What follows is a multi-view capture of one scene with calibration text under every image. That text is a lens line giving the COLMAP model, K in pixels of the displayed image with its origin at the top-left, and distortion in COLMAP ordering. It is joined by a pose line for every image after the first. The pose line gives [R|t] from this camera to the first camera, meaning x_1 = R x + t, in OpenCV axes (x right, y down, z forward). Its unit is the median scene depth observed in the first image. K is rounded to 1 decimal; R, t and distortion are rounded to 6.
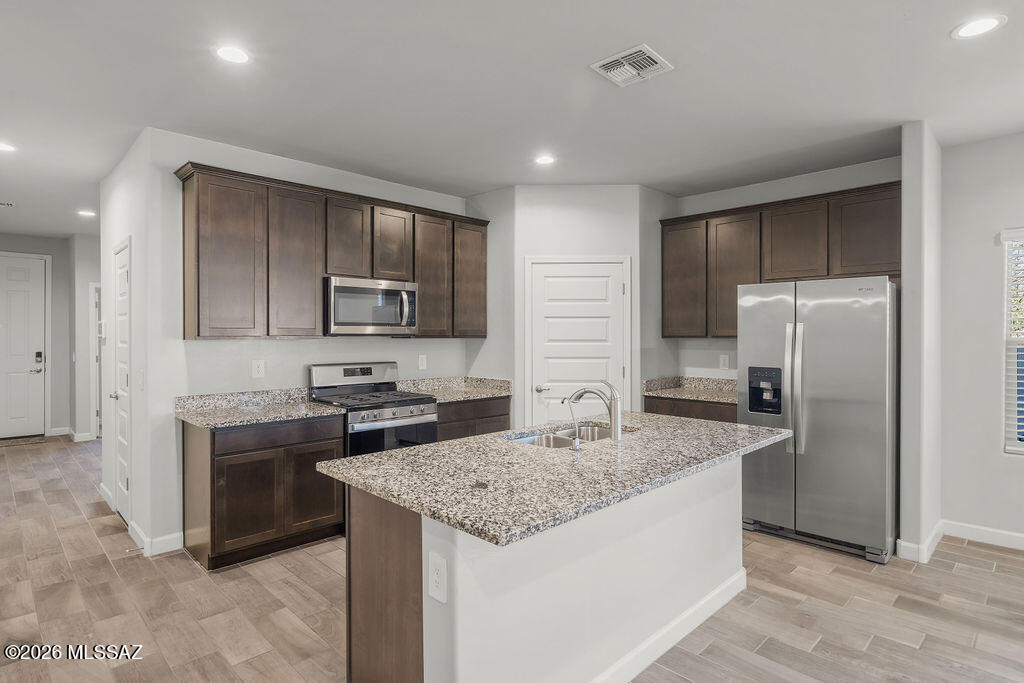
lens RADIAL K [[538.2, 0, 513.2], [0, 538.2, 336.6], [0, 0, 1]] dist [-0.000927, 0.000120]
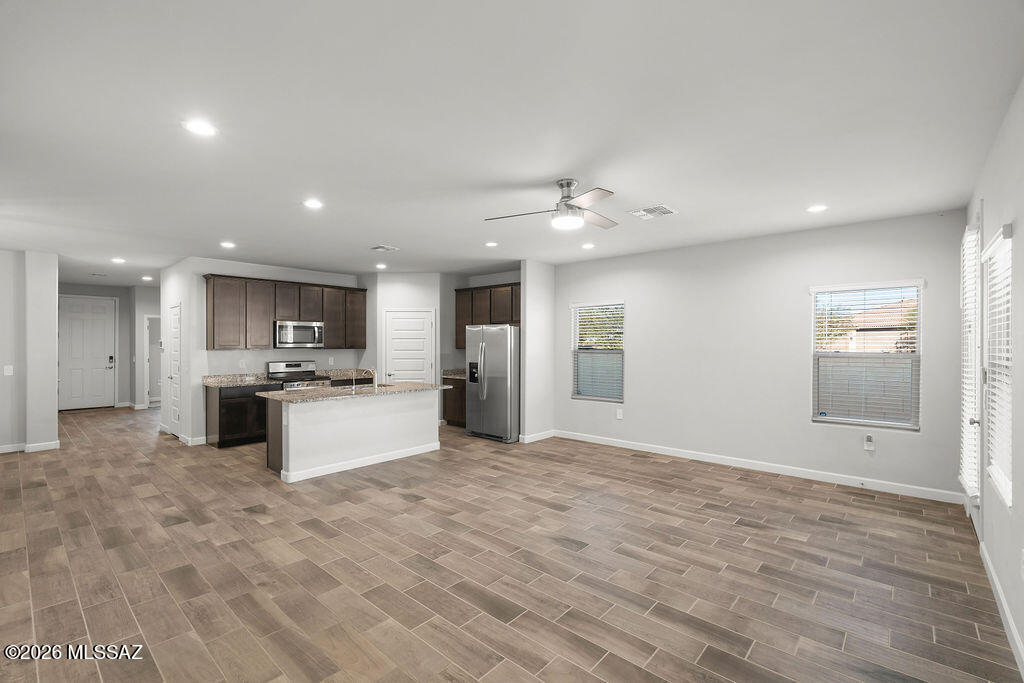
lens RADIAL K [[453.6, 0, 513.6], [0, 453.6, 342.6], [0, 0, 1]] dist [-0.001843, 0.000276]
pose [[0.998047, 0.001586, 0.062439, 0.497398], [-0.001361, 0.999992, -0.003648, -0.018810], [-0.062445, 0.003556, 0.998042, -0.878410]]
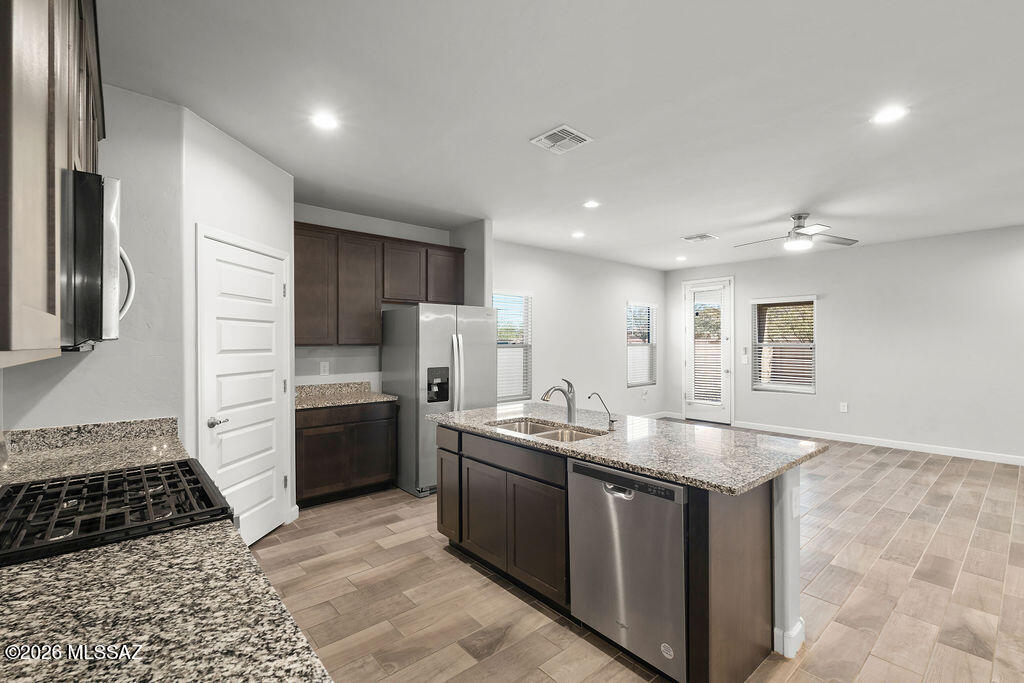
lens RADIAL K [[453.6, 0, 513.6], [0, 453.6, 342.6], [0, 0, 1]] dist [-0.001843, 0.000276]
pose [[0.066173, -0.000868, 0.997808, -0.616058], [0.004424, 0.999990, 0.000577, -0.003712], [-0.997798, 0.004376, 0.066177, 0.716335]]
